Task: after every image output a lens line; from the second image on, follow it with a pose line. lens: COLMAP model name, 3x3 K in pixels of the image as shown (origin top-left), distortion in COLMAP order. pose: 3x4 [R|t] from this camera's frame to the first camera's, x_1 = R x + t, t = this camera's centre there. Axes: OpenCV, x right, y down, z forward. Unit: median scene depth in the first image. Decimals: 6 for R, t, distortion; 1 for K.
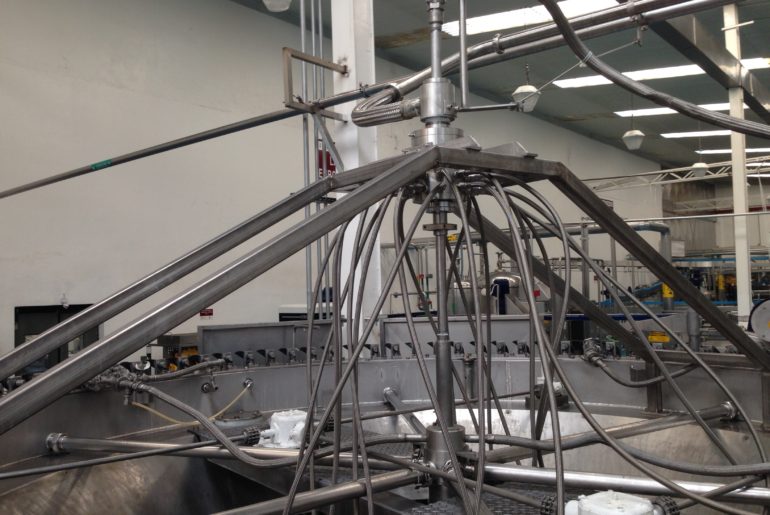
lens RADIAL K [[703.3, 0, 385.0], [0, 703.3, 257.5], [0, 0, 1]] dist [0.093276, -0.161509]
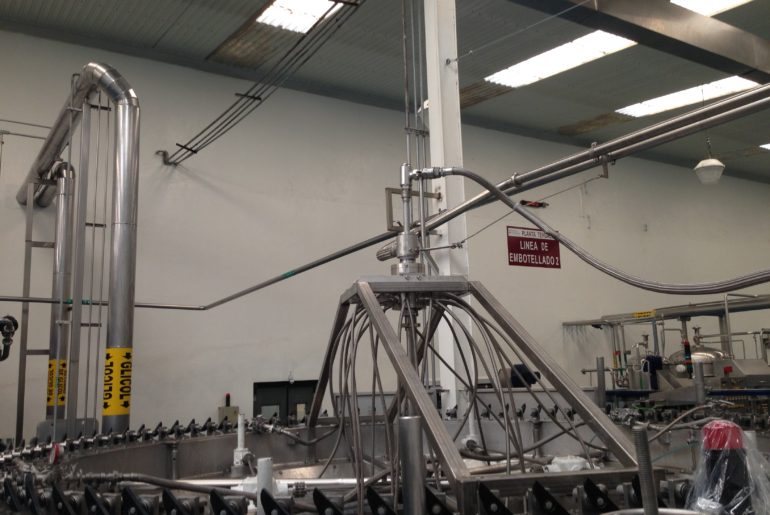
lens RADIAL K [[702.8, 0, 387.5], [0, 702.8, 258.9], [0, 0, 1]] dist [0.108054, -0.162739]
pose [[0.943076, -0.058220, -0.327443, 0.221583], [0.023451, 0.993749, -0.109149, -0.009536], [0.331751, 0.095257, 0.938546, -0.192982]]
